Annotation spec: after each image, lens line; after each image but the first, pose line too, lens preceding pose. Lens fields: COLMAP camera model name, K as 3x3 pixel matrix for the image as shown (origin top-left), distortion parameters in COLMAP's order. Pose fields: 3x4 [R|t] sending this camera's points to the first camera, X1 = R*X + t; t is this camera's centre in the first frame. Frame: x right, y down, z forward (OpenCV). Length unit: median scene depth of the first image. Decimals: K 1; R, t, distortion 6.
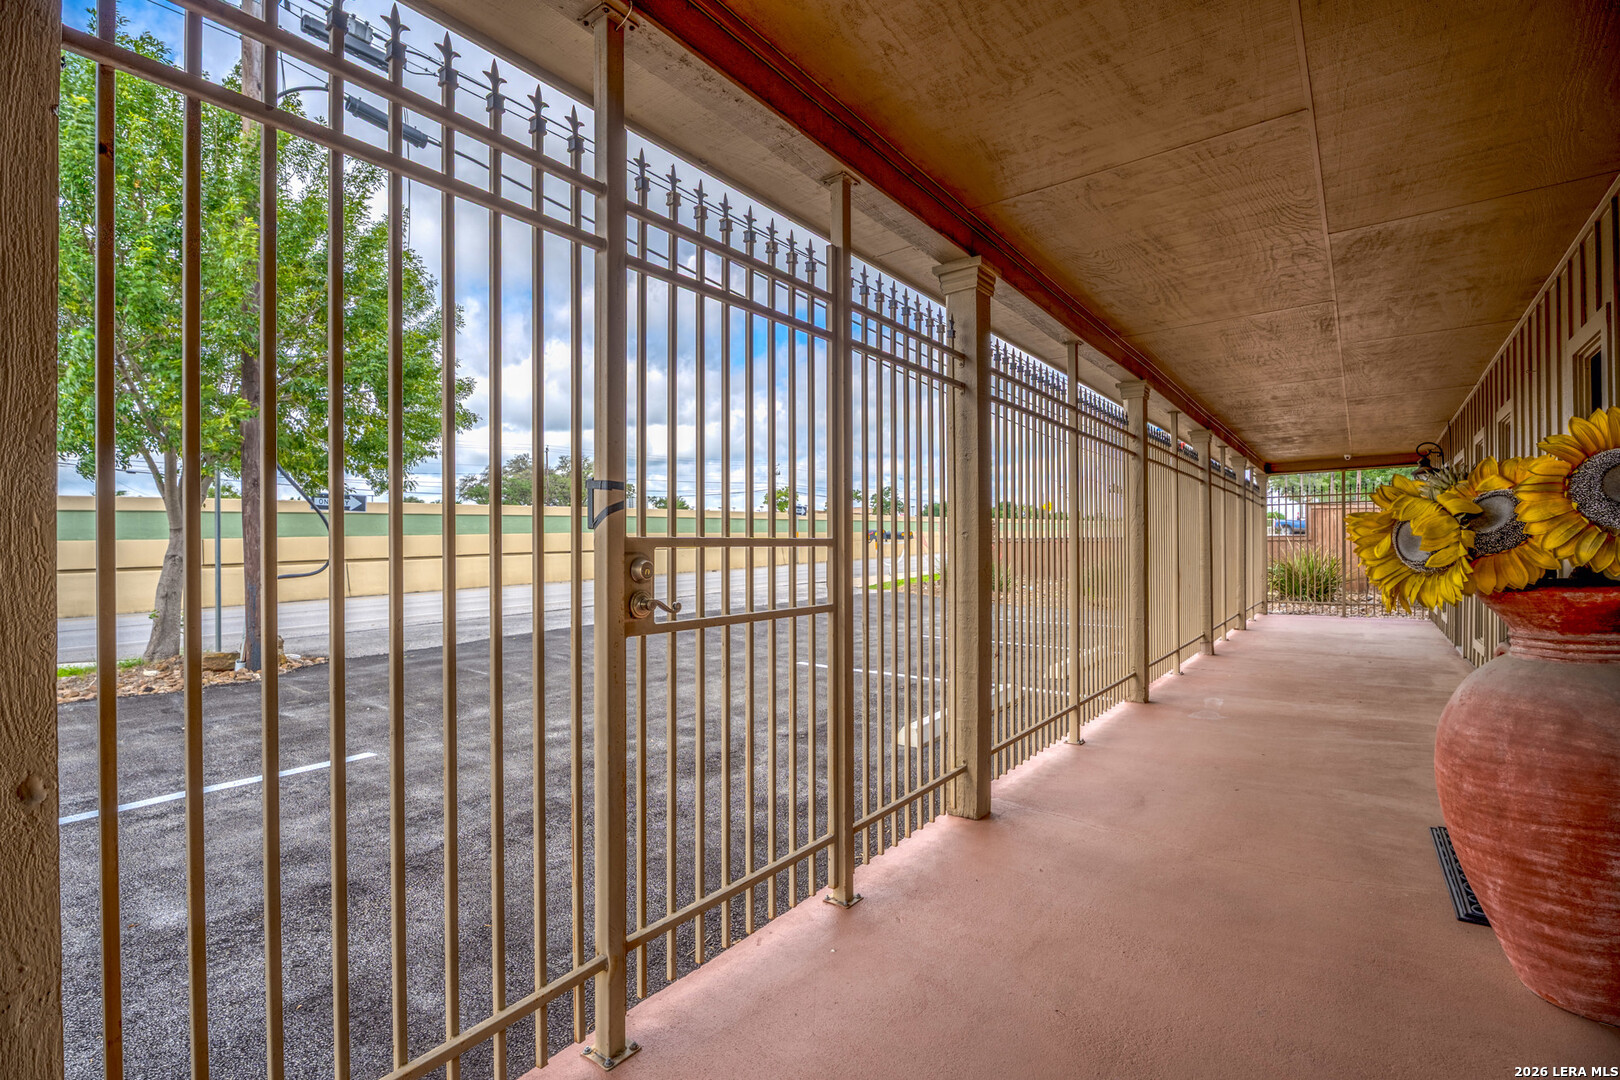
lens RADIAL K [[772.2, 0, 810.0], [0, 772.2, 540.0], [0, 0, 1]] dist [0.001449, 0.000361]
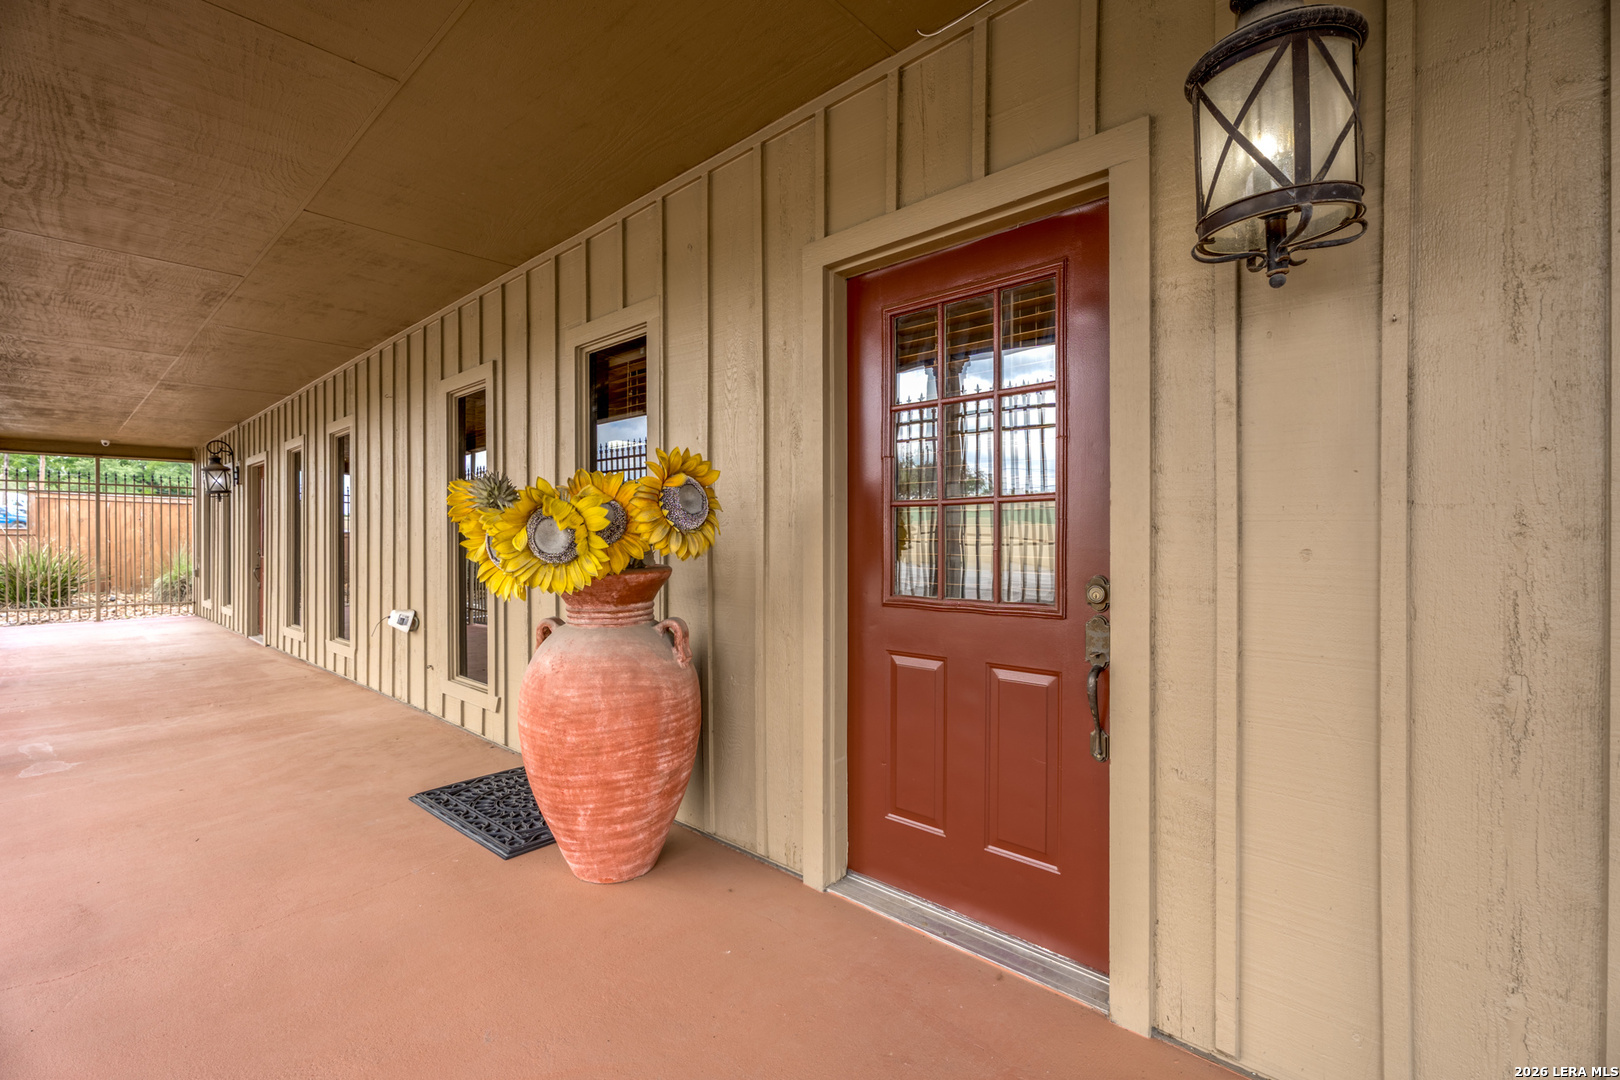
lens RADIAL K [[718.7, 0, 810.0], [0, 718.7, 540.0], [0, 0, 1]] dist [0.000975, 0.000494]
pose [[0.112739, 0.009608, 0.993578, -0.240879], [-0.013224, 0.999879, -0.008169, 0.010883], [-0.993537, -0.012219, 0.112853, 0.517207]]
